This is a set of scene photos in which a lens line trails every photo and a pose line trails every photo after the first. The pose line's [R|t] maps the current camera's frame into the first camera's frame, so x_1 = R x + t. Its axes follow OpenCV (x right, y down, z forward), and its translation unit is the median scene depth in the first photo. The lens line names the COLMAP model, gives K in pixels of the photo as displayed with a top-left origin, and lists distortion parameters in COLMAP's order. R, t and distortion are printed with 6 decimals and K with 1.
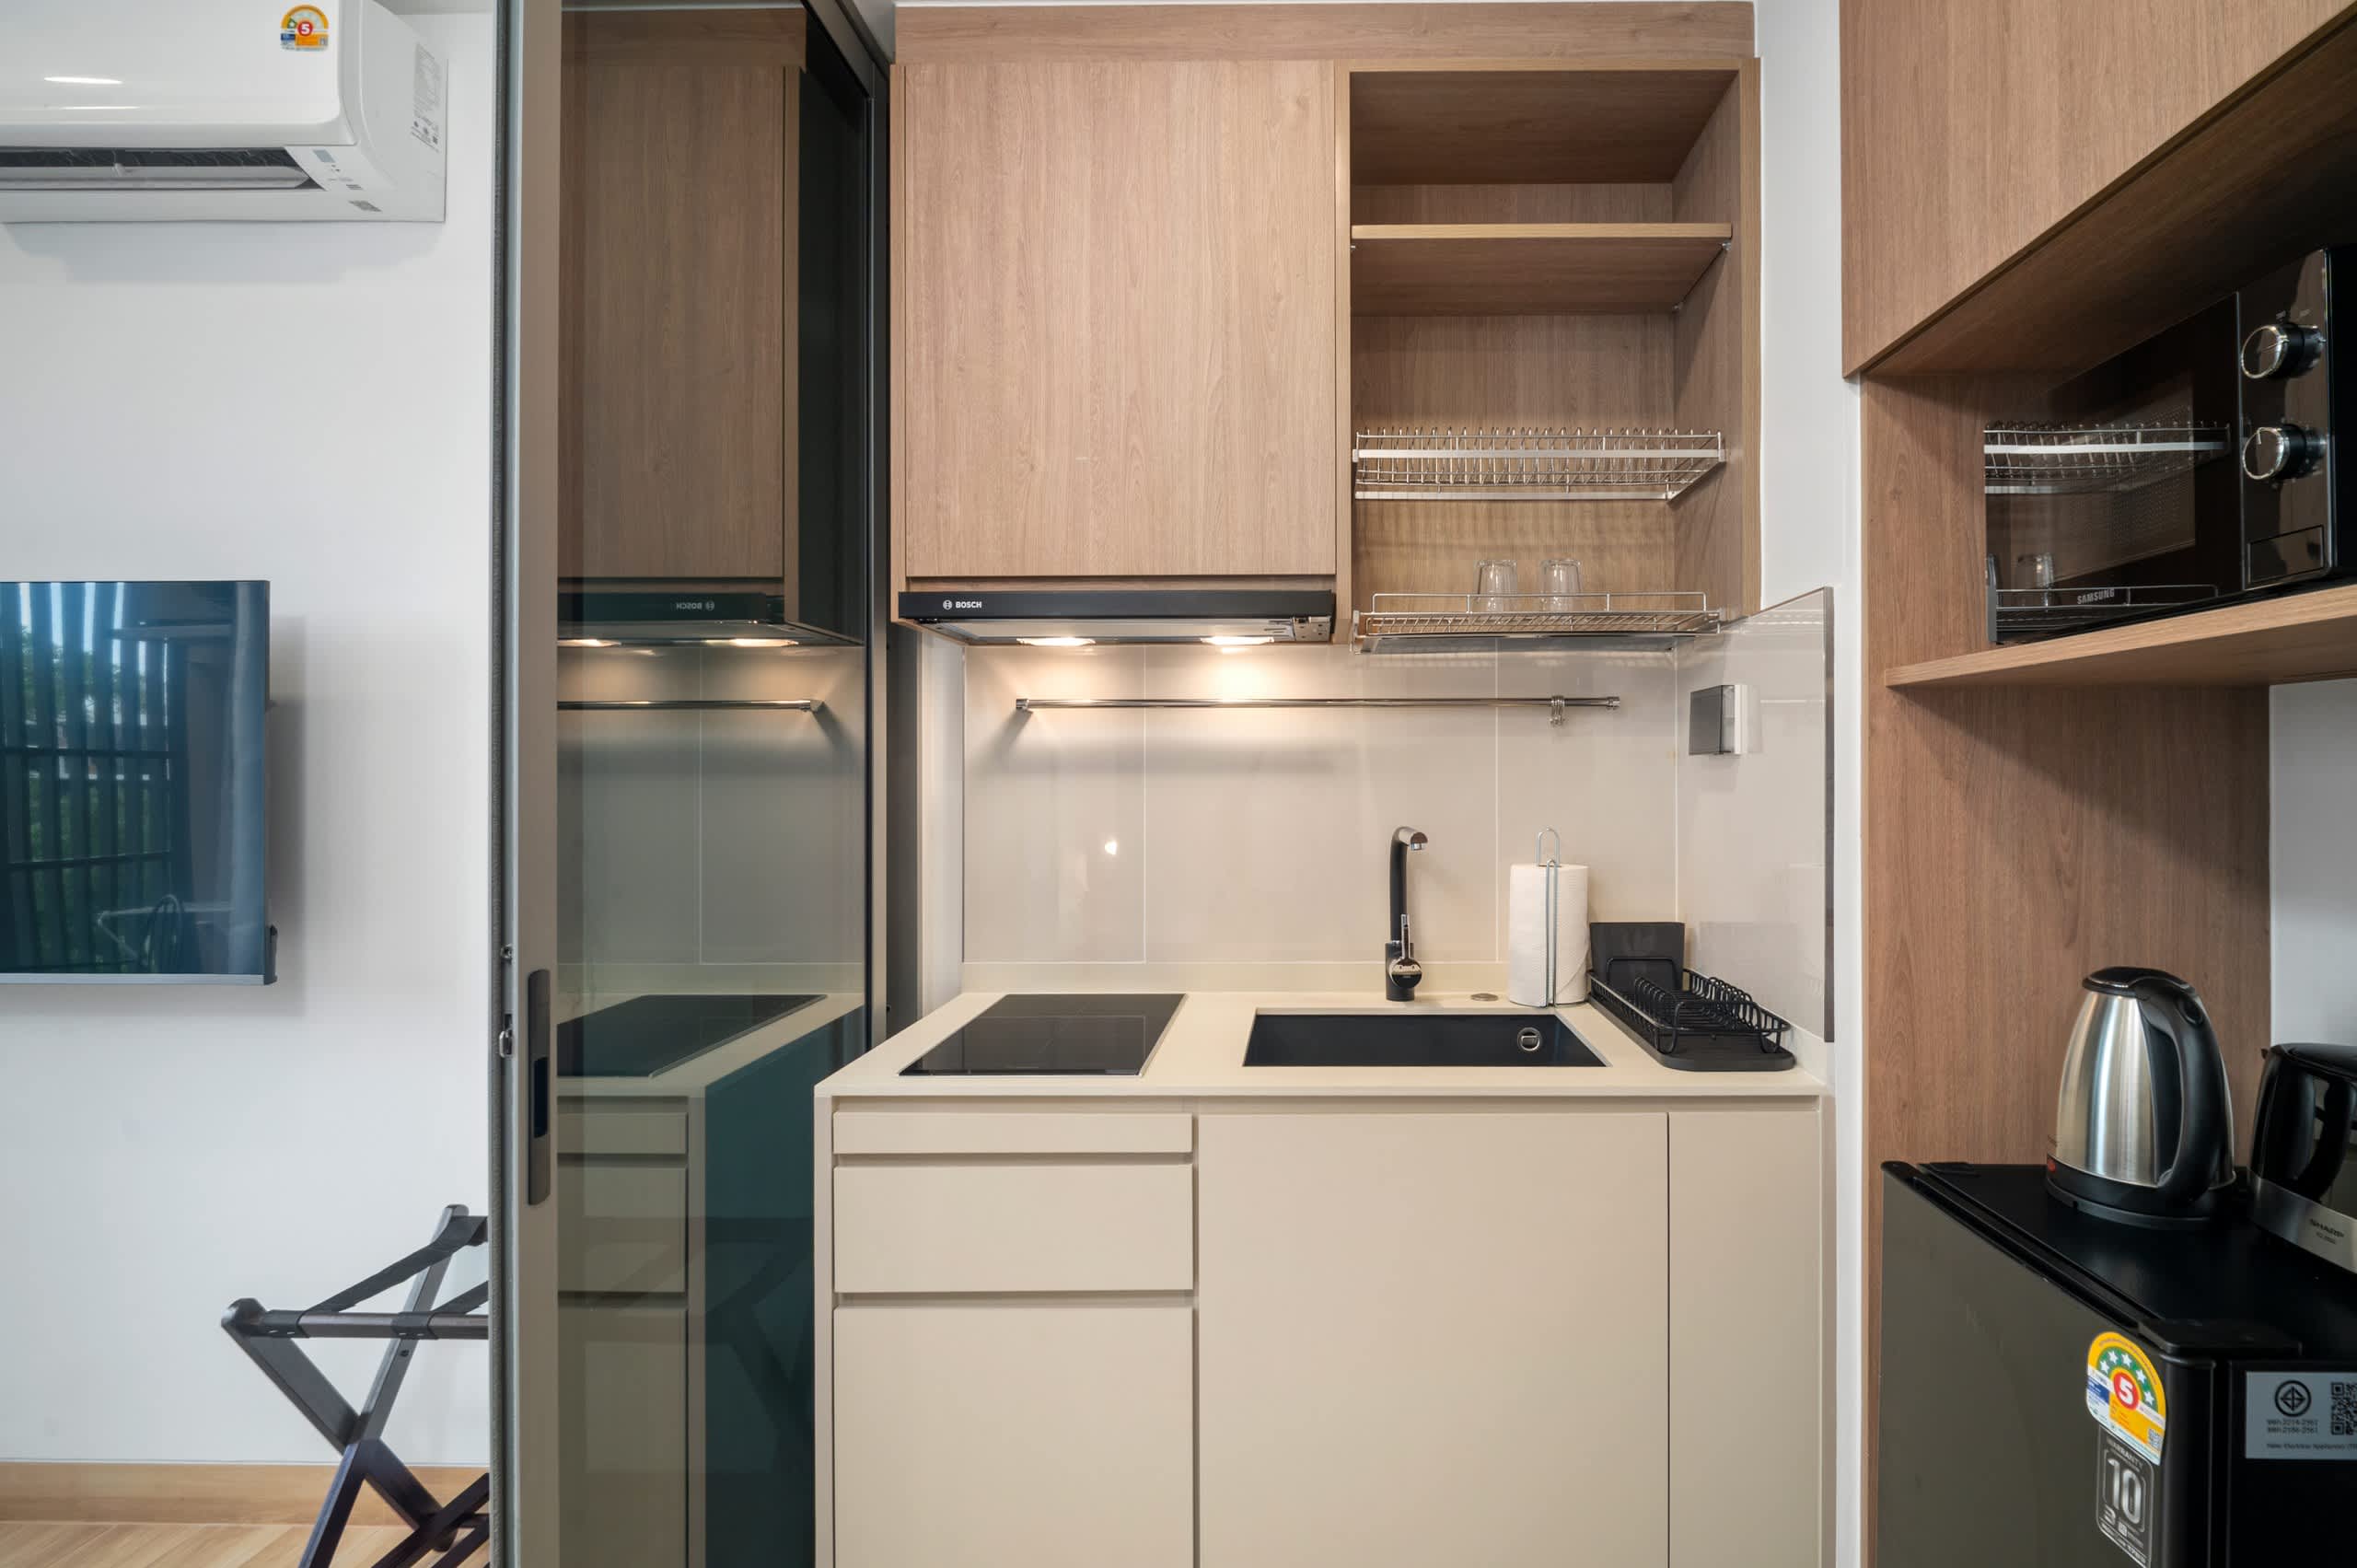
lens RADIAL K [[1137.2, 0, 1184.3], [0, 1137.2, 763.1], [0, 0, 1]] dist [-0.000048, -0.005960]
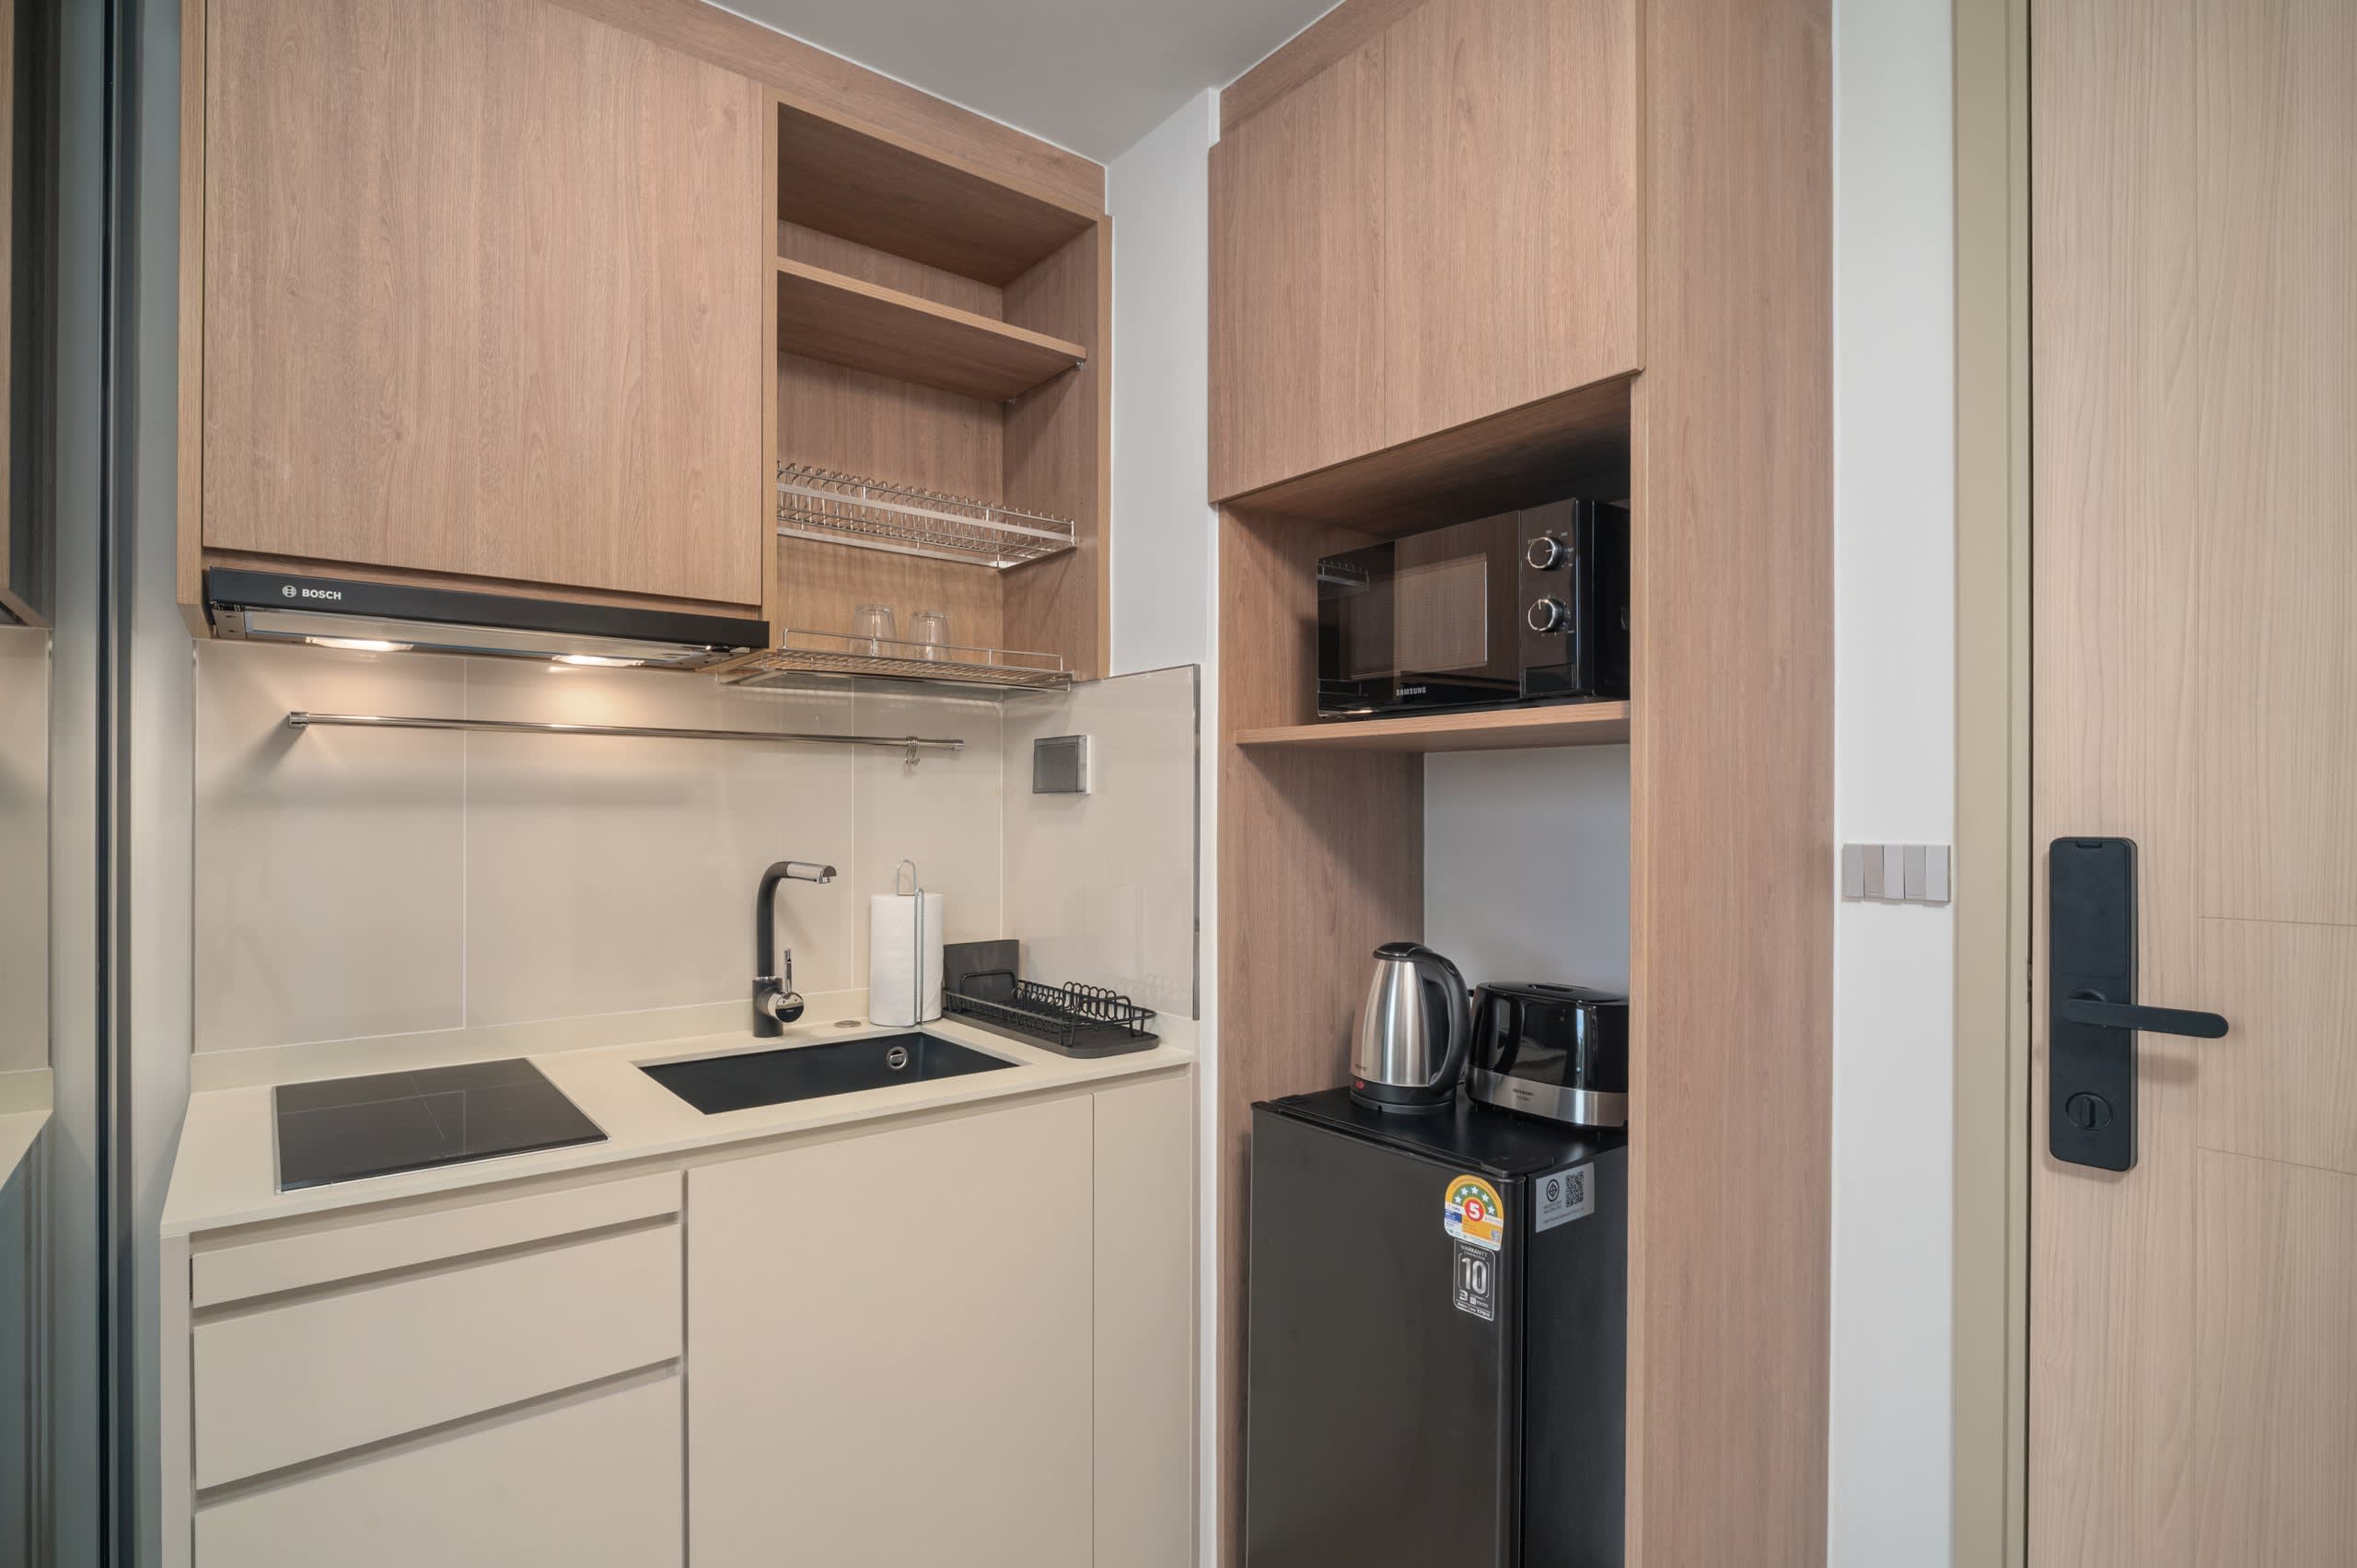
lens RADIAL K [[1105.3, 0, 1184.7], [0, 1105.3, 799.5], [0, 0, 1]] dist [-0.000652, -0.006188]
pose [[0.794907, 0.009215, 0.606661, -0.163055], [-0.009615, 0.999950, -0.002590, 0.000627], [-0.606655, -0.003774, 0.794957, 0.017187]]
